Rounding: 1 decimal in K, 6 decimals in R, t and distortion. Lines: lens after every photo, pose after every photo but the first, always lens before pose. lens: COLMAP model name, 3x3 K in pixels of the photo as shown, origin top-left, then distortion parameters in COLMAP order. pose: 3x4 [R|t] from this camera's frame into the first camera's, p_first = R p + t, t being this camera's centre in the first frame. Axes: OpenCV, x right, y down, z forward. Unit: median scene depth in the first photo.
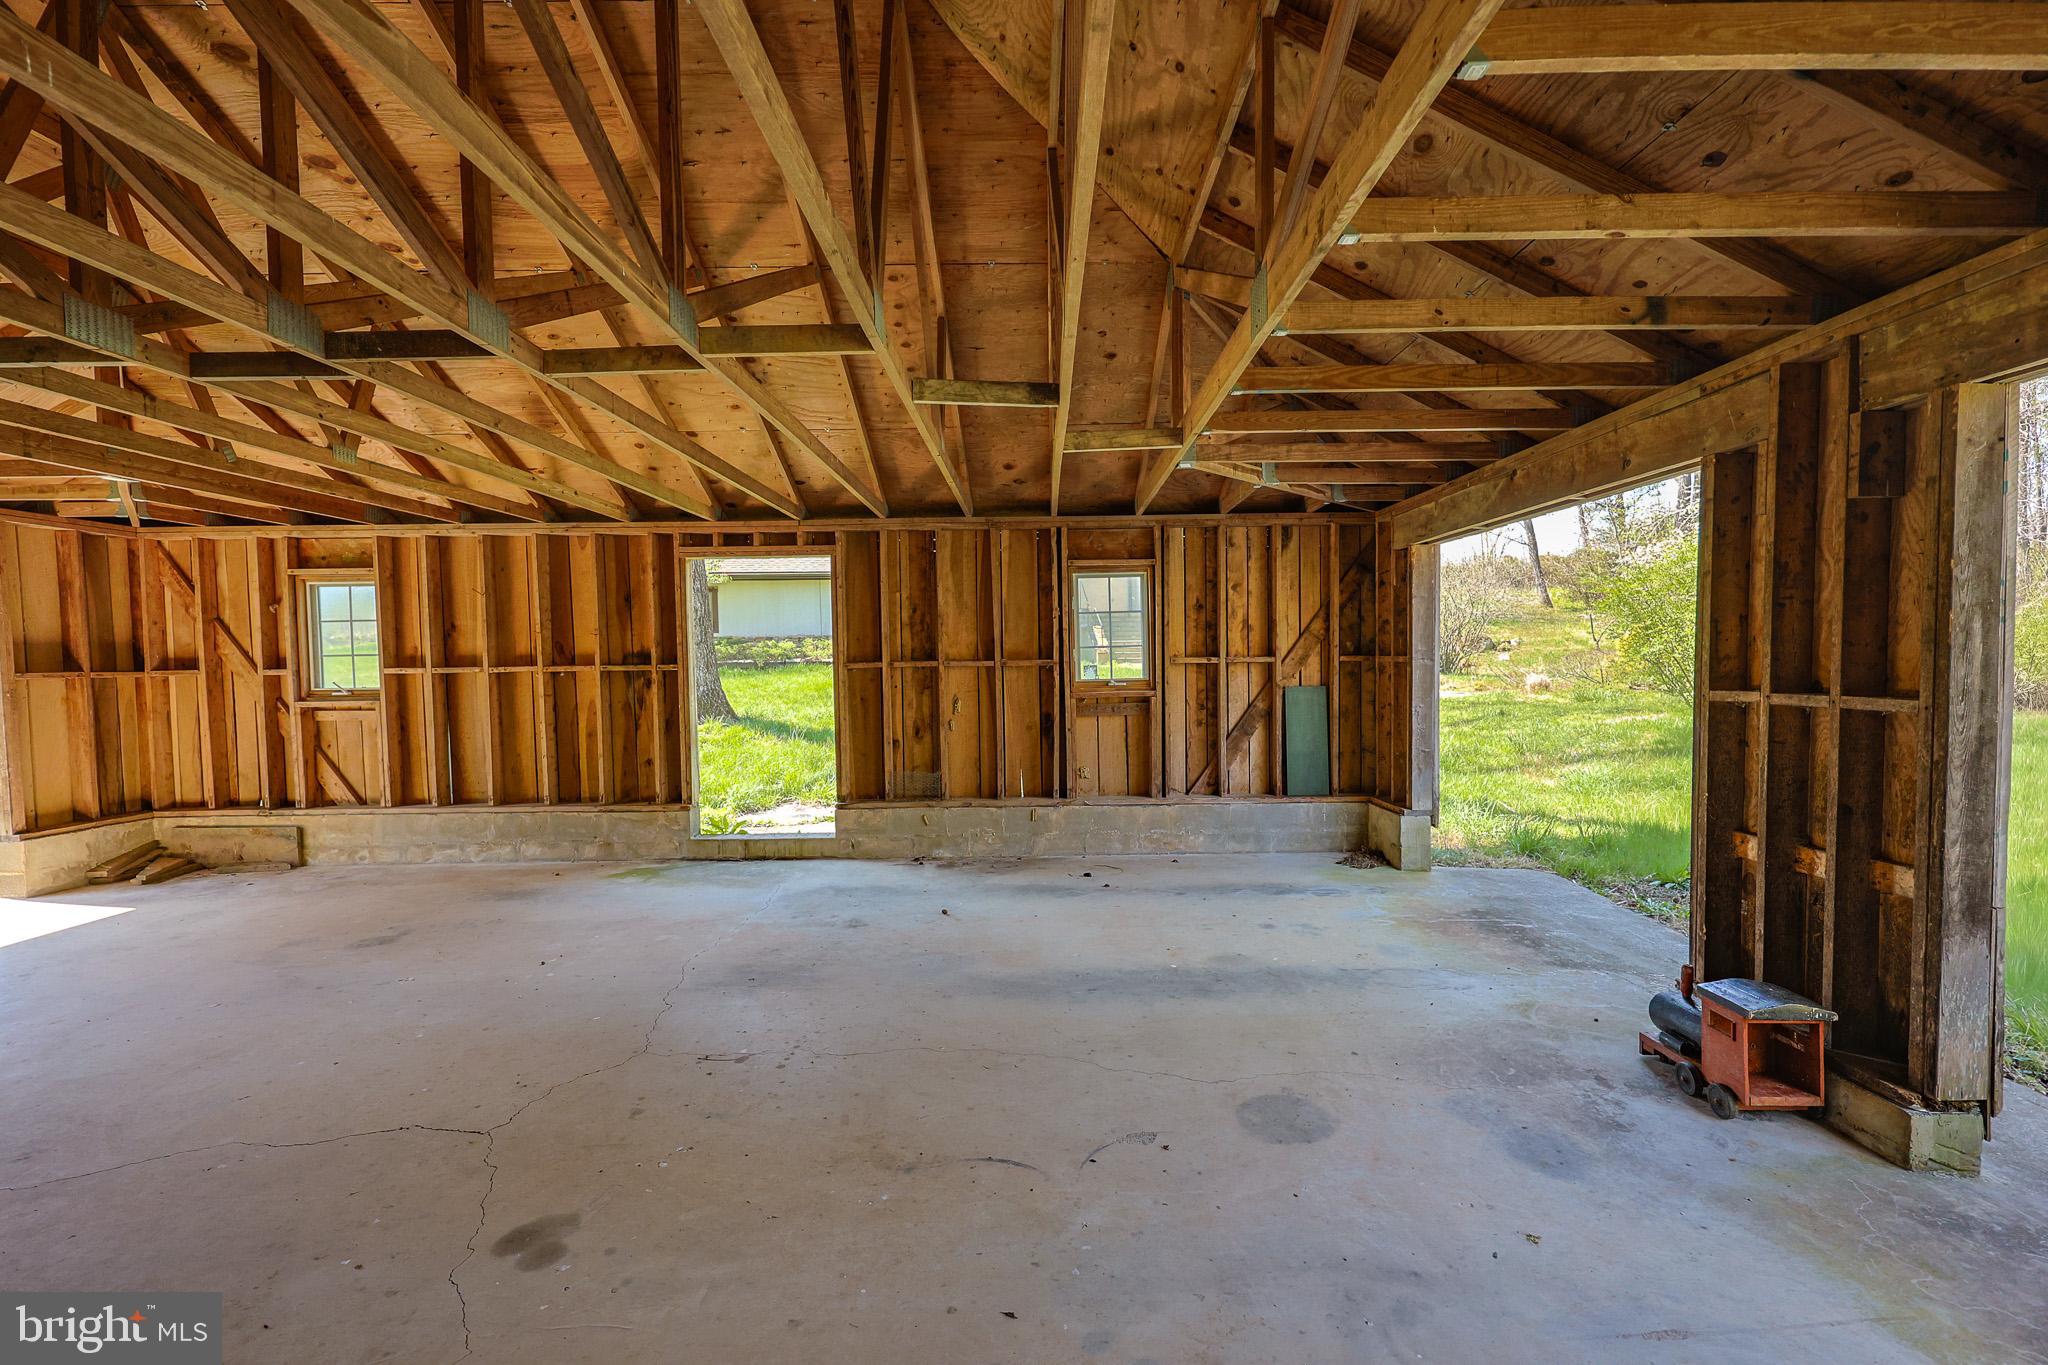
lens RADIAL K [[877.1, 0, 1036.5], [0, 877.1, 685.2], [0, 0, 1]] dist [0.001554, 0.000254]
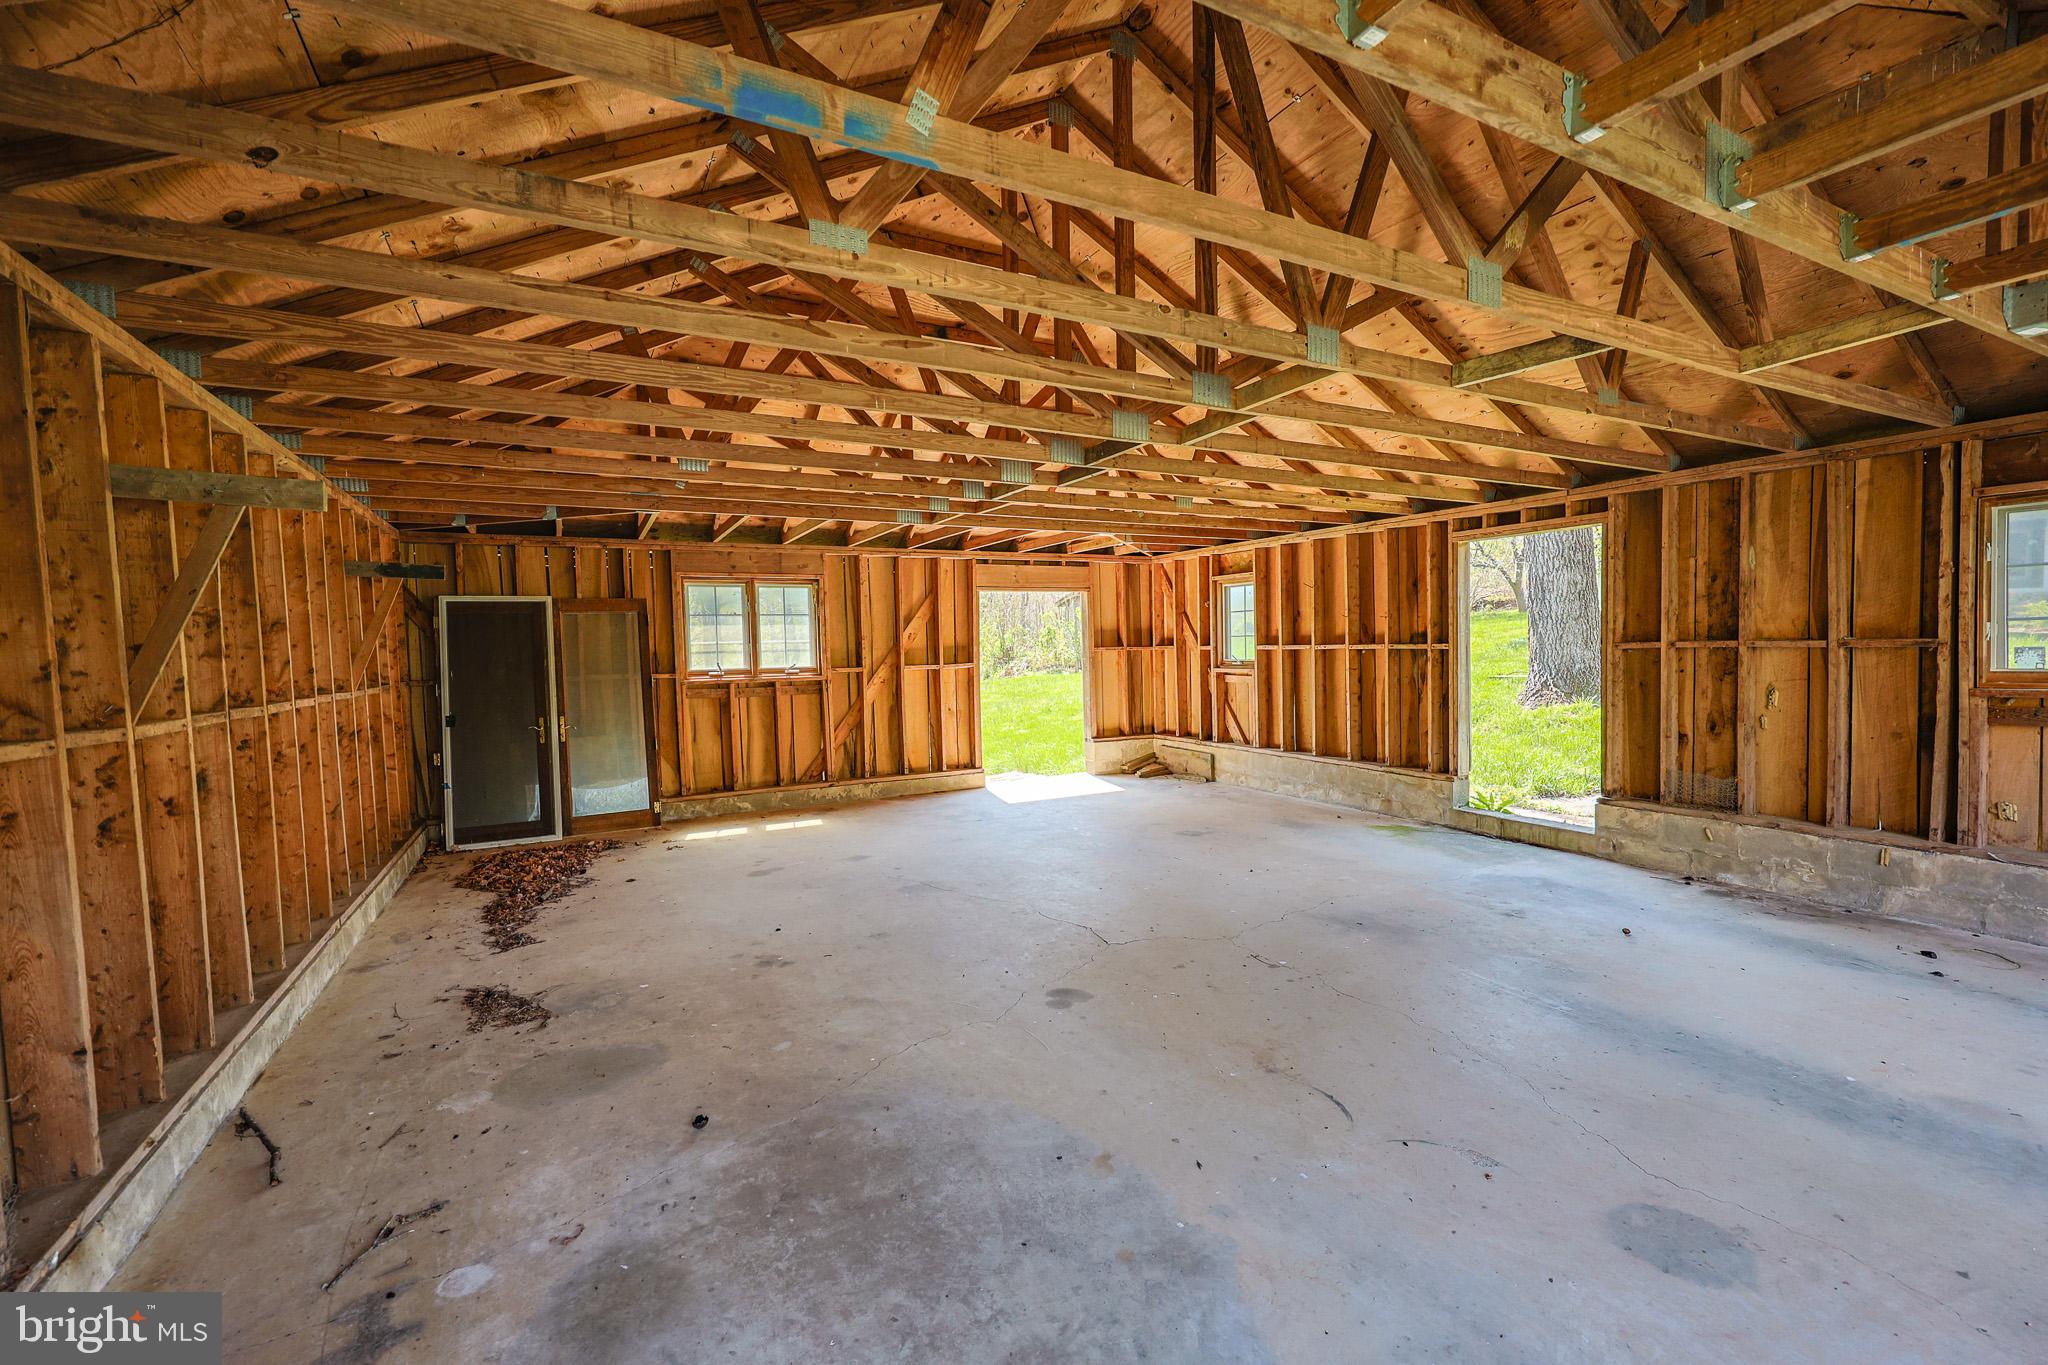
lens RADIAL K [[877.1, 0, 1037.1], [0, 877.1, 686.7], [0, 0, 1]] dist [0.001554, 0.000254]
pose [[0.474031, 0.047199, -0.879242, 0.292226], [-0.016316, 0.998862, 0.044823, -0.011081], [0.880357, -0.006902, 0.474262, 0.056664]]
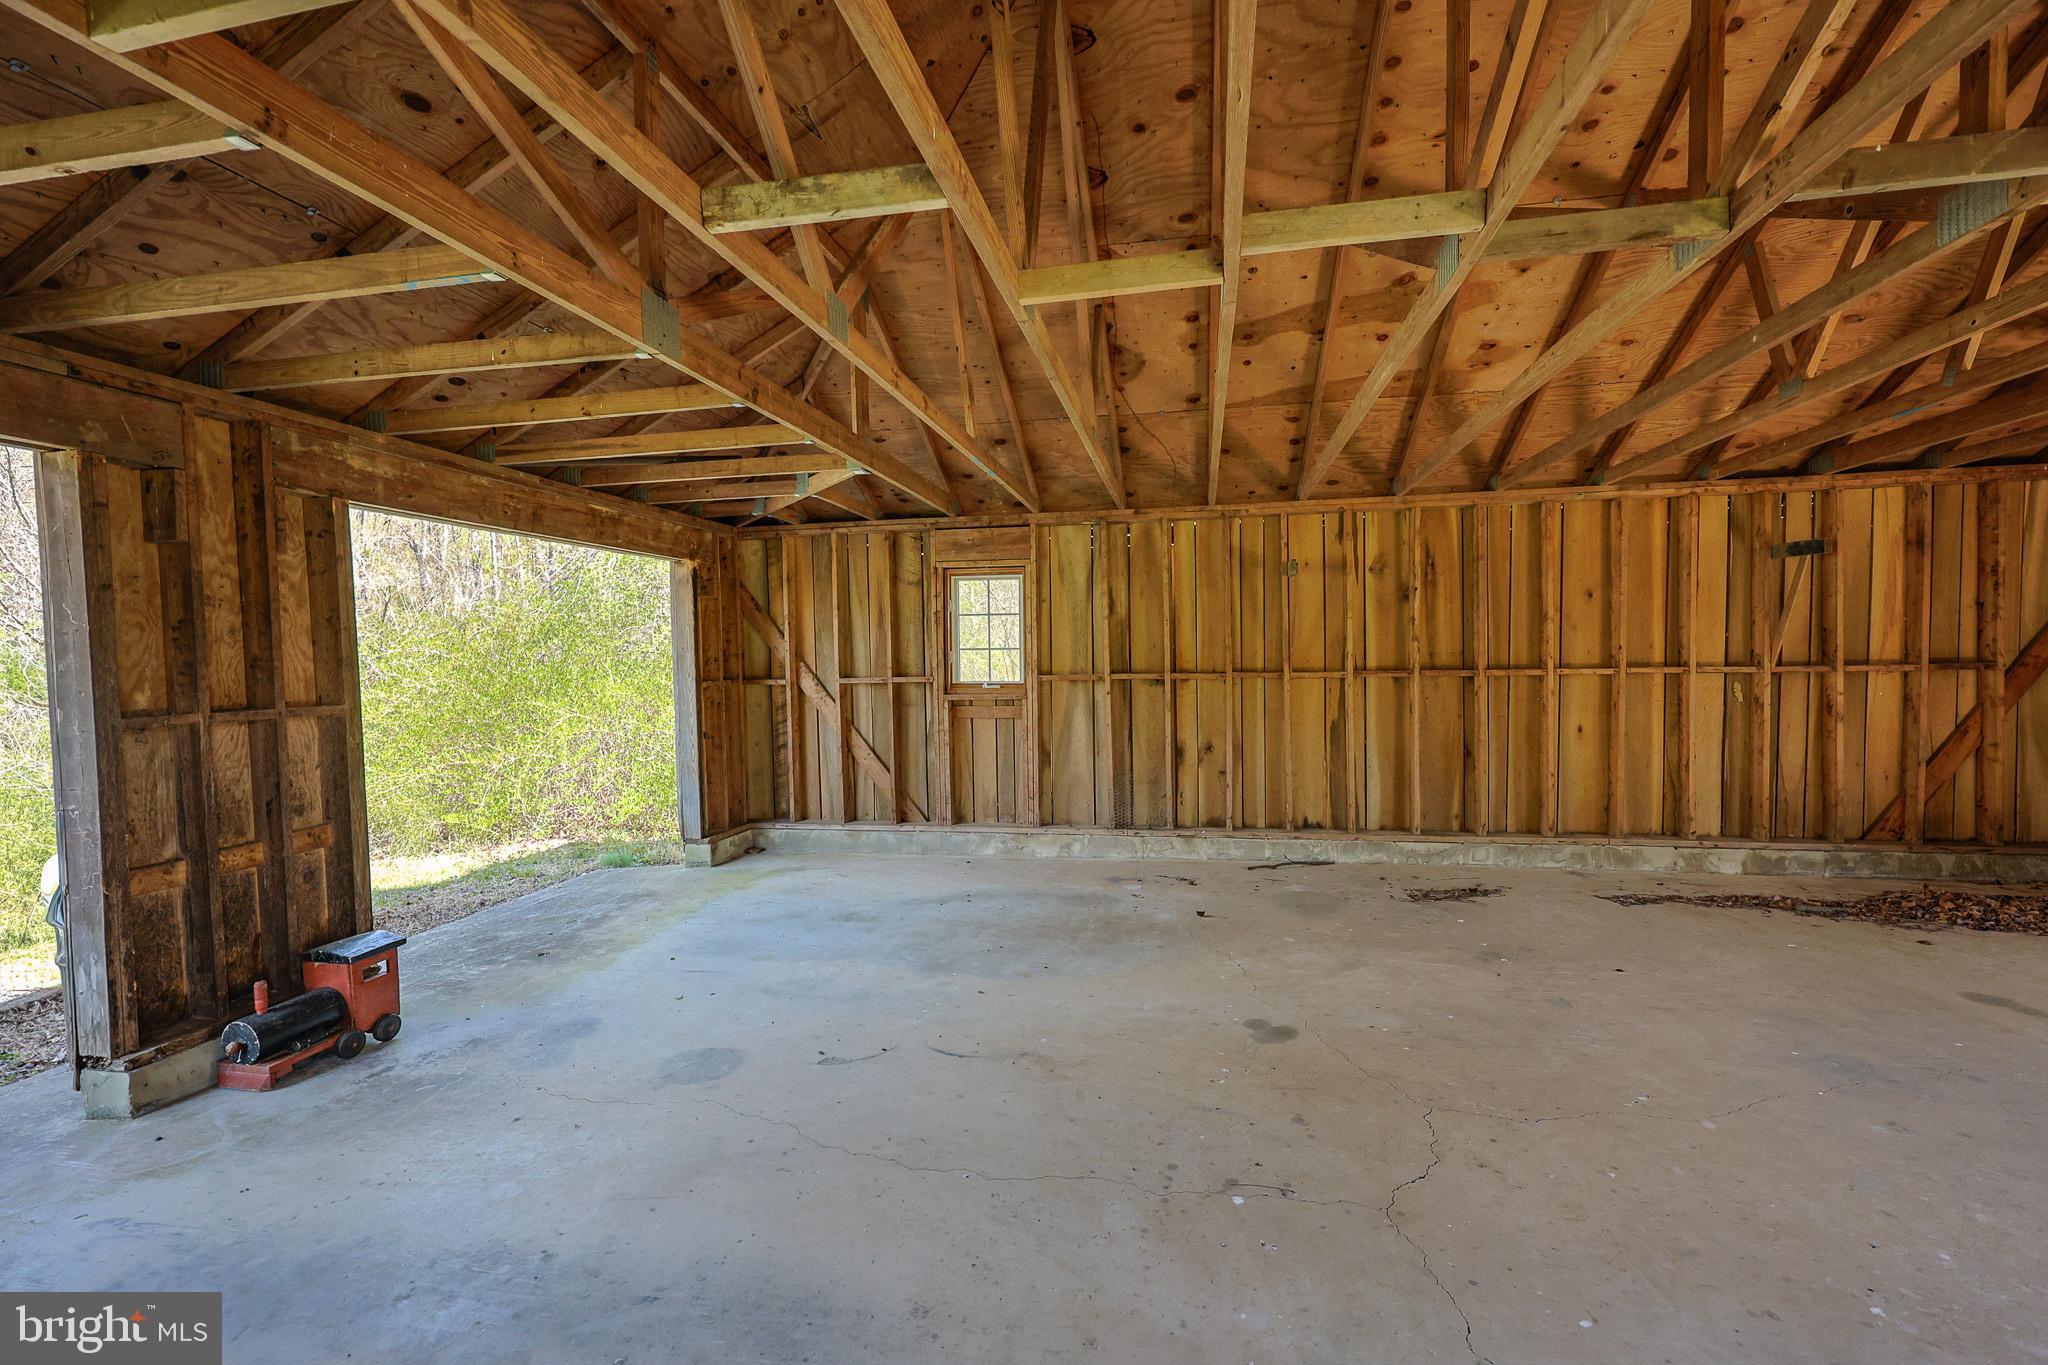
lens RADIAL K [[877.1, 0, 1028.1], [0, 877.1, 691.3], [0, 0, 1]] dist [0.001554, 0.000254]
pose [[-0.980414, 0.024646, 0.195402, -0.161960], [0.039544, 0.996569, 0.072712, -0.026422], [-0.192939, 0.079015, -0.978024, 0.866505]]
